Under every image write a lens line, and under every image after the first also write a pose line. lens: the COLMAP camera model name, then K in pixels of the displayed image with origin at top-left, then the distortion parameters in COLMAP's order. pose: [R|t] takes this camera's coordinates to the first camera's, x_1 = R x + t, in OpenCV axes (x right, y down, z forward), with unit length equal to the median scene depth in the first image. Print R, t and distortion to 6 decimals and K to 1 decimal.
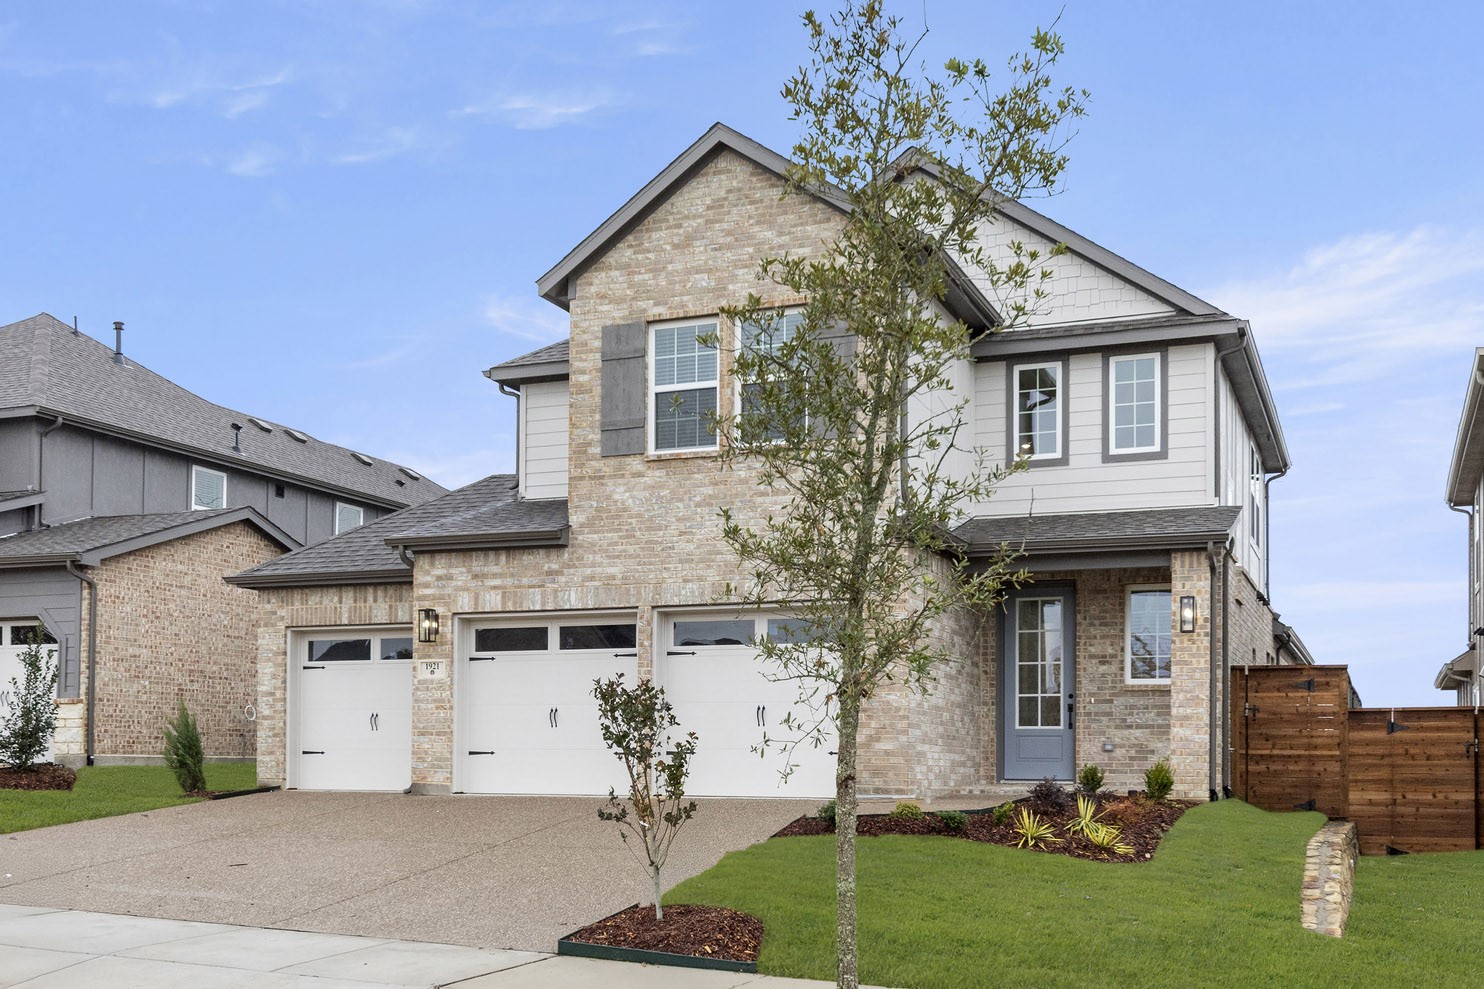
lens RADIAL K [[965.9, 0, 742.0], [0, 965.9, 504.1], [0, 0, 1]] dist [0.003822, -0.002754]
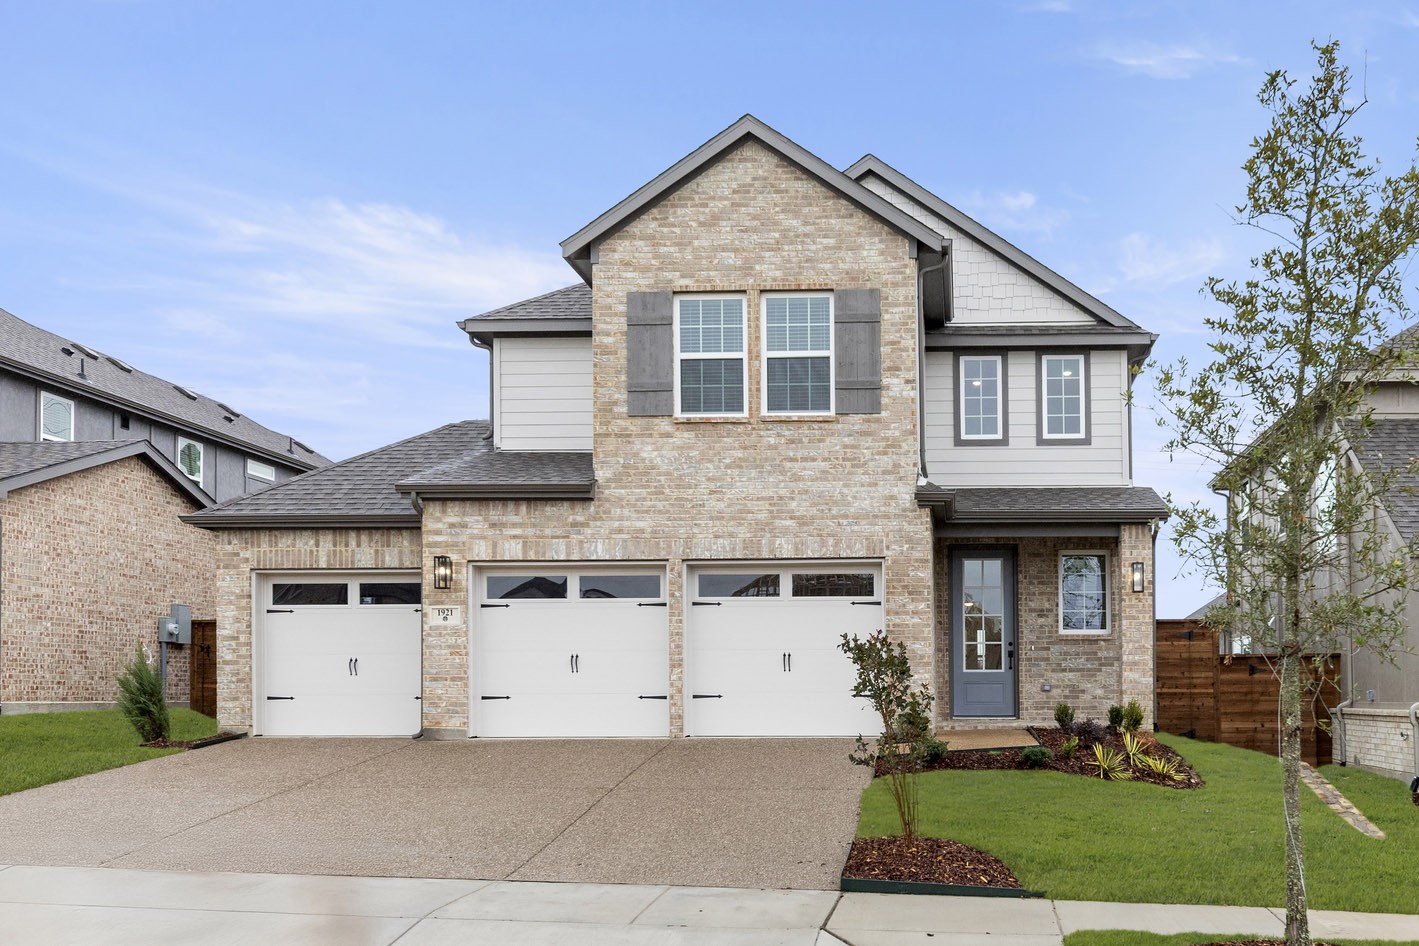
lens RADIAL K [[889.4, 0, 710.8], [0, 889.4, 463.4], [0, 0, 1]] dist [0.010165, -0.010863]
pose [[0.975196, 0.046893, 0.216317, -0.261427], [-0.047919, 0.998851, -0.000502, -0.001218], [-0.216092, -0.009876, 0.976323, 0.030543]]
